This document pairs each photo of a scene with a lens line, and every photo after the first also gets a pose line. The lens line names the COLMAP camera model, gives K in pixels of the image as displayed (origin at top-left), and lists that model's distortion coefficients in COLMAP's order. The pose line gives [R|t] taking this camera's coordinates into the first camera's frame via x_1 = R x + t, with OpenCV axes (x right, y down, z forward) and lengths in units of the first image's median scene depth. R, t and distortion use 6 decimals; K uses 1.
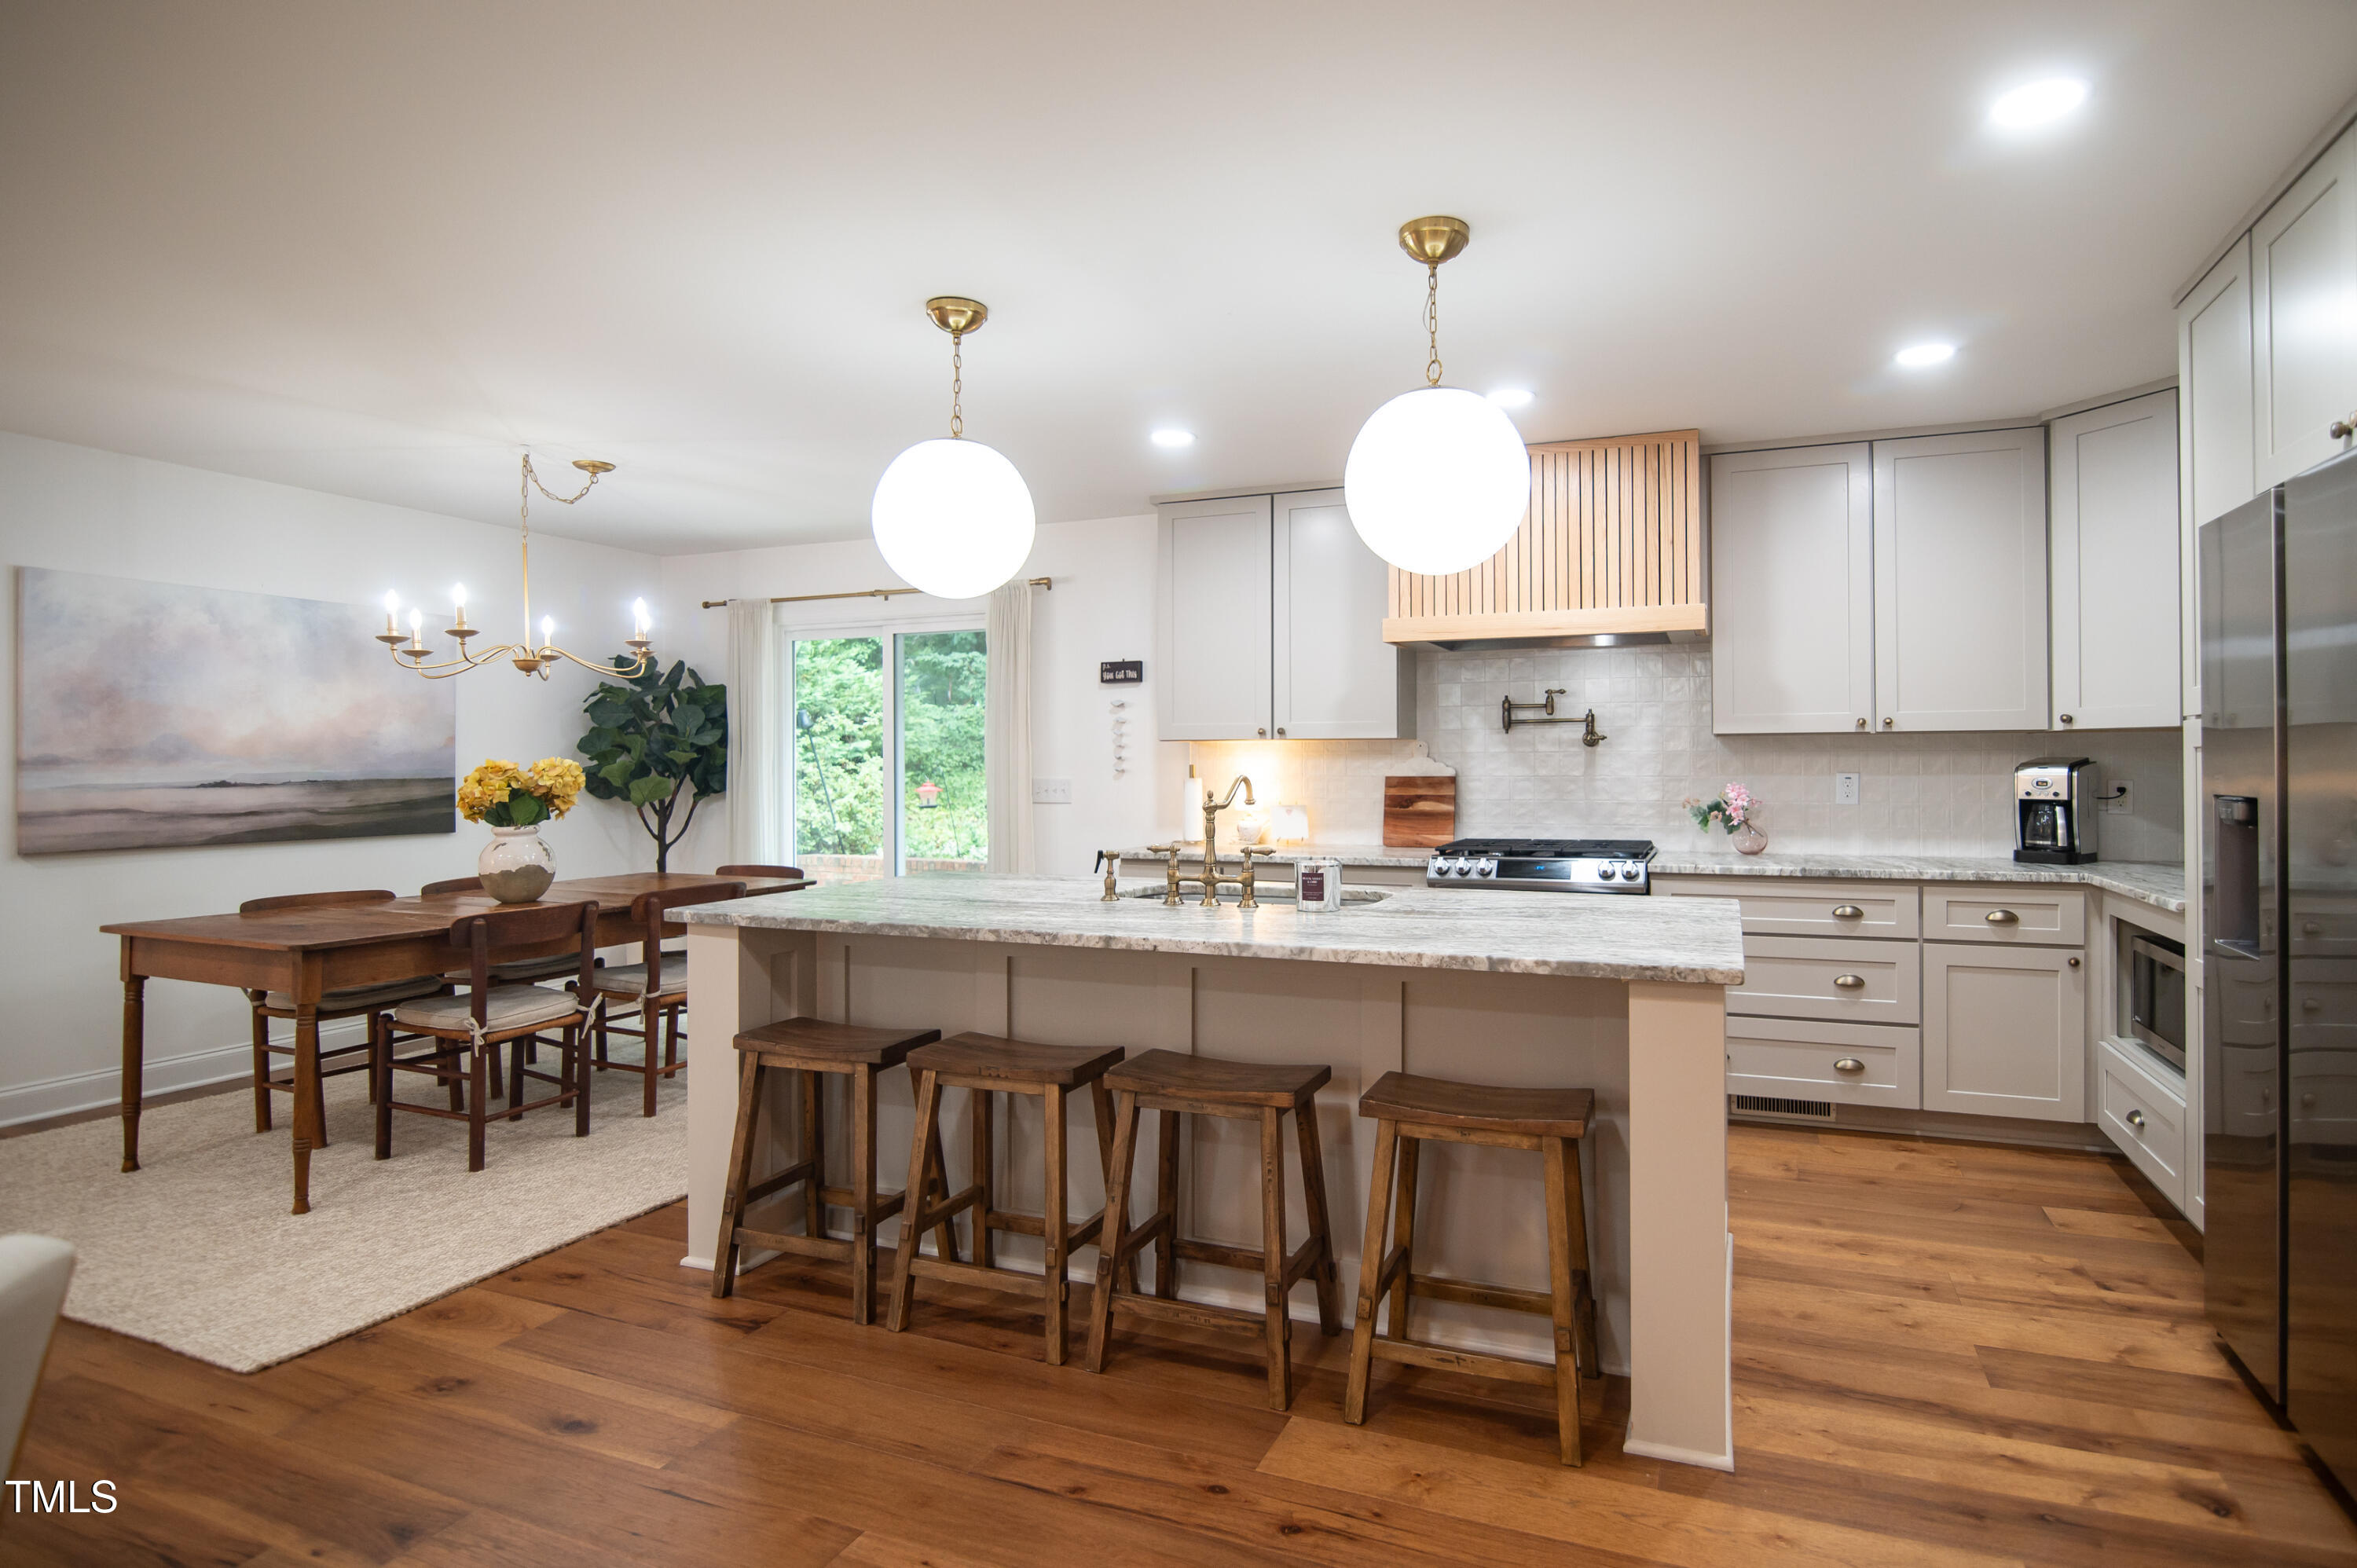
lens RADIAL K [[1184.7, 0, 1189.0], [0, 1184.7, 766.1], [0, 0, 1]] dist [-0.017539, -0.001837]
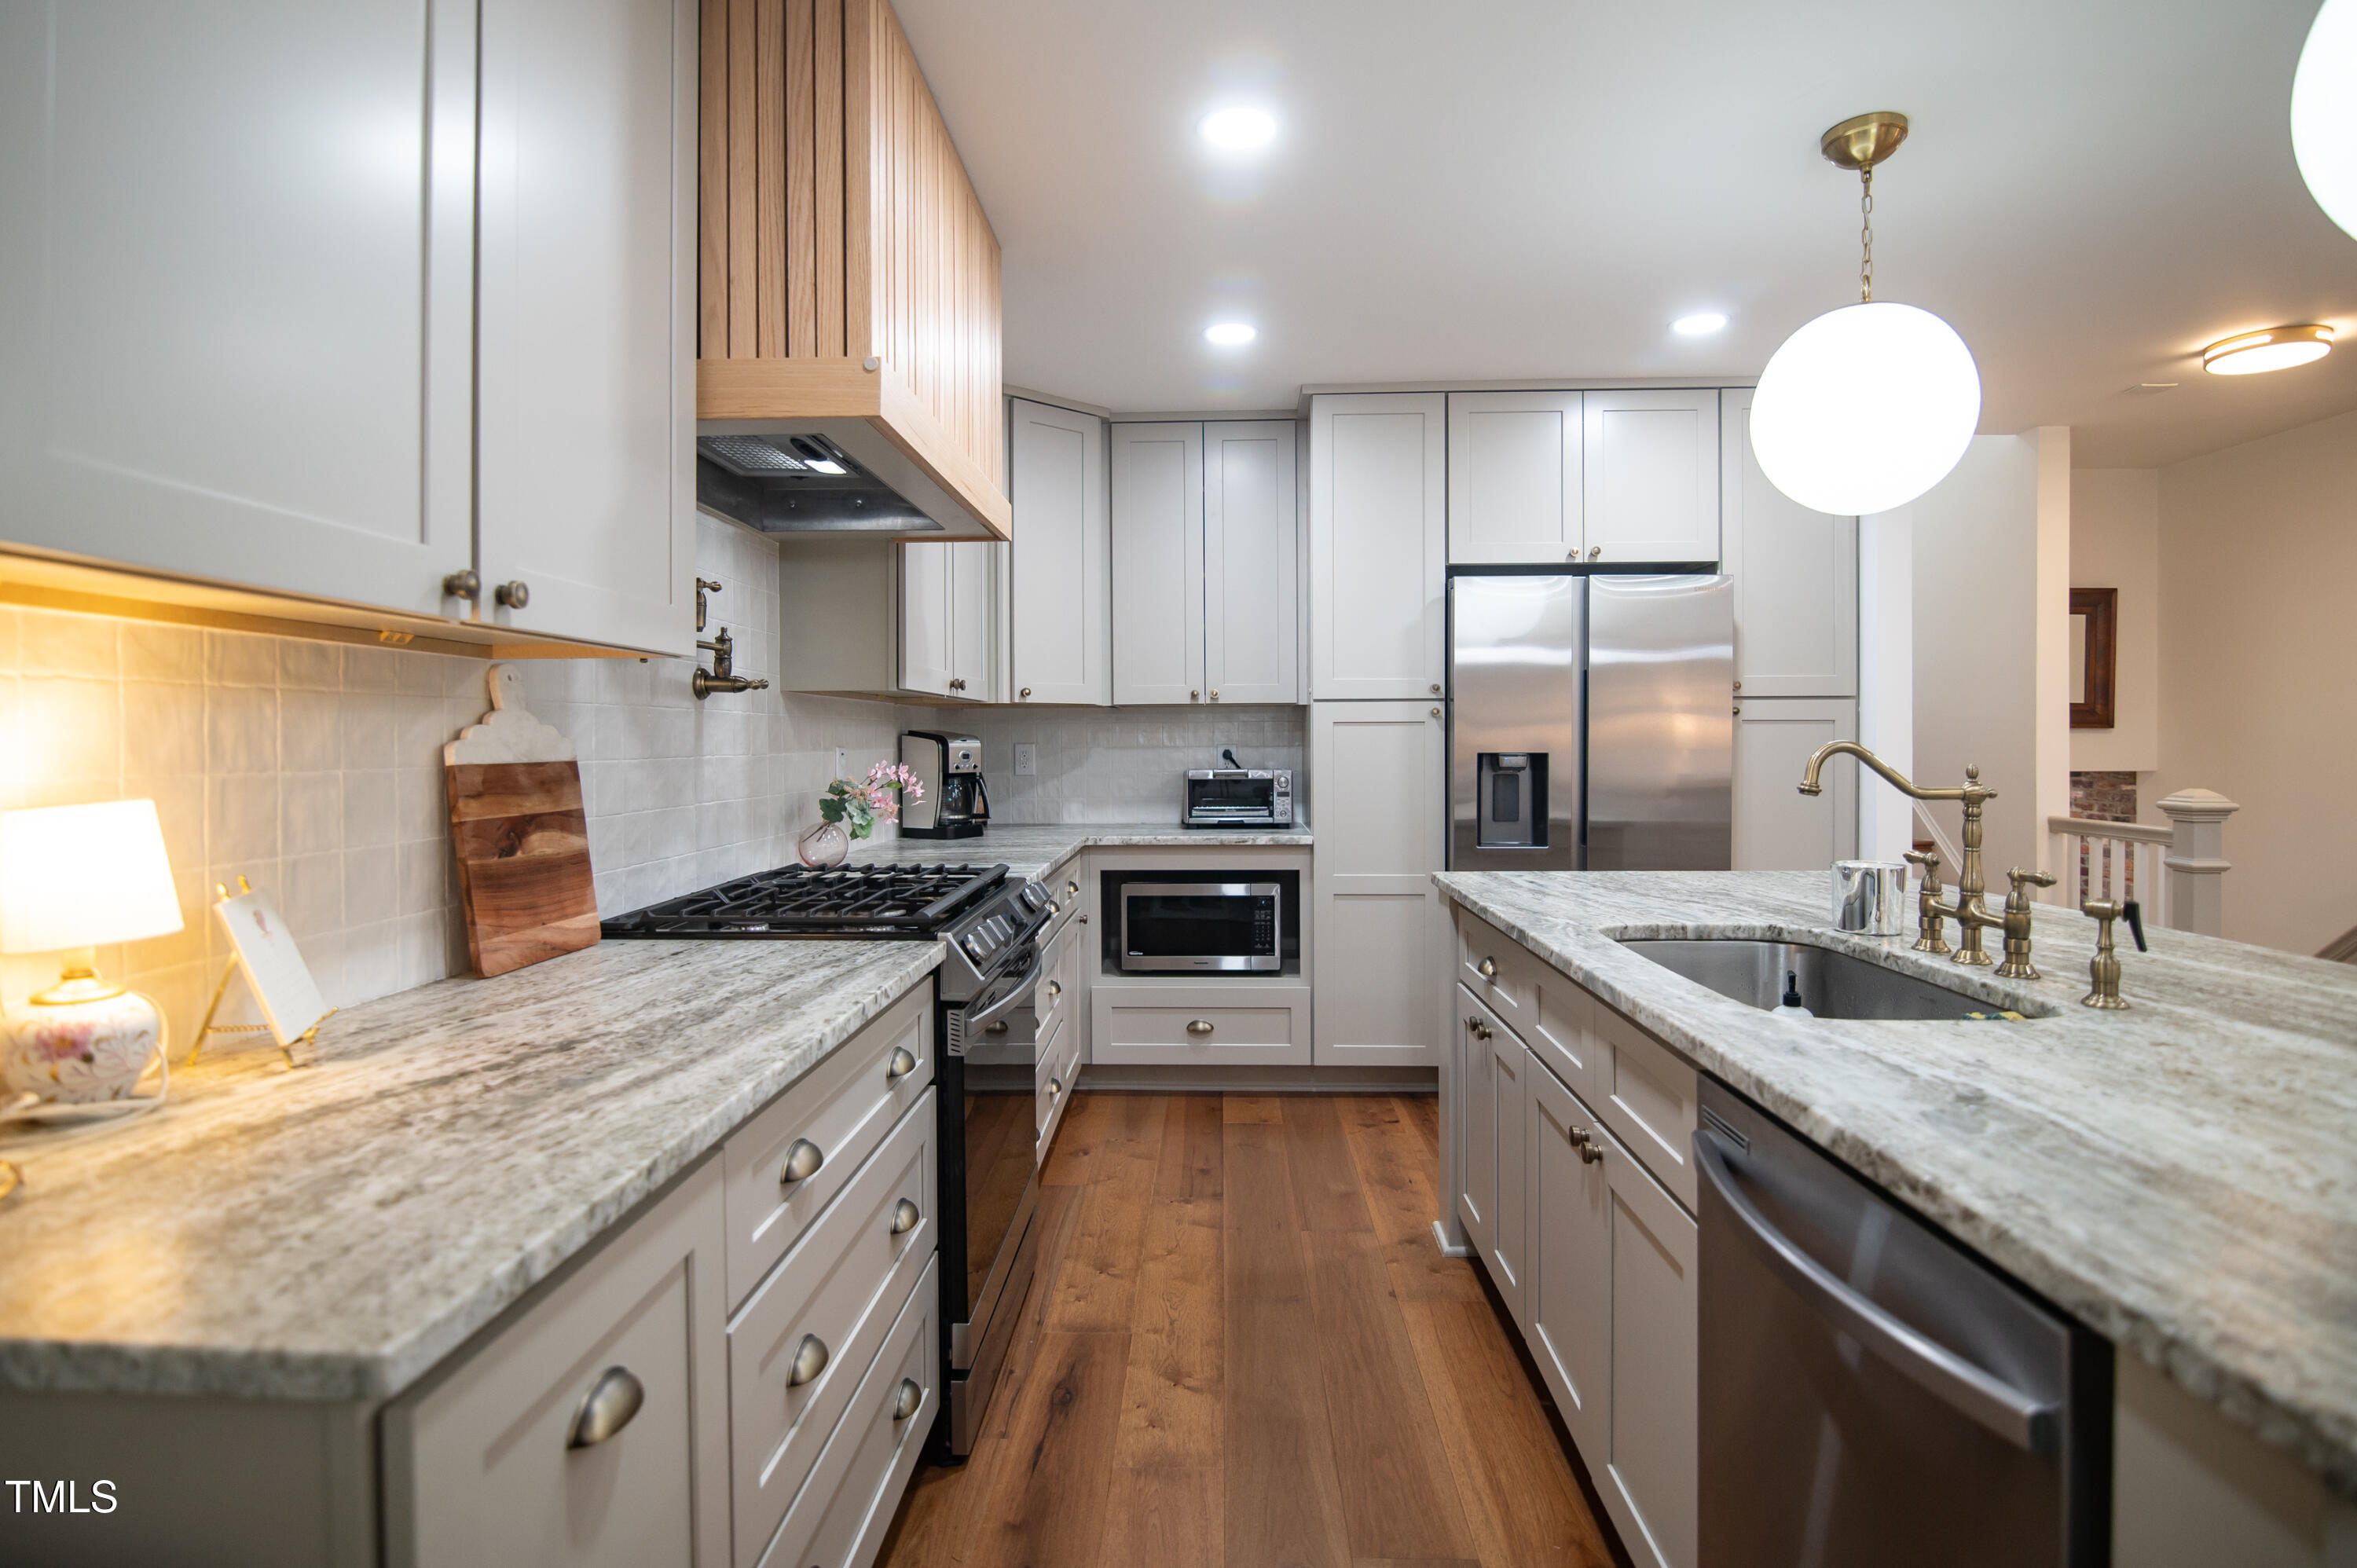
lens RADIAL K [[1184.7, 0, 1165.8], [0, 1184.7, 761.1], [0, 0, 1]] dist [-0.017539, -0.001837]
pose [[-0.388615, -0.004301, 0.921390, -0.316092], [0.006679, 0.999950, 0.007484, 0.010102], [-0.921376, 0.009062, -0.388567, 1.465280]]
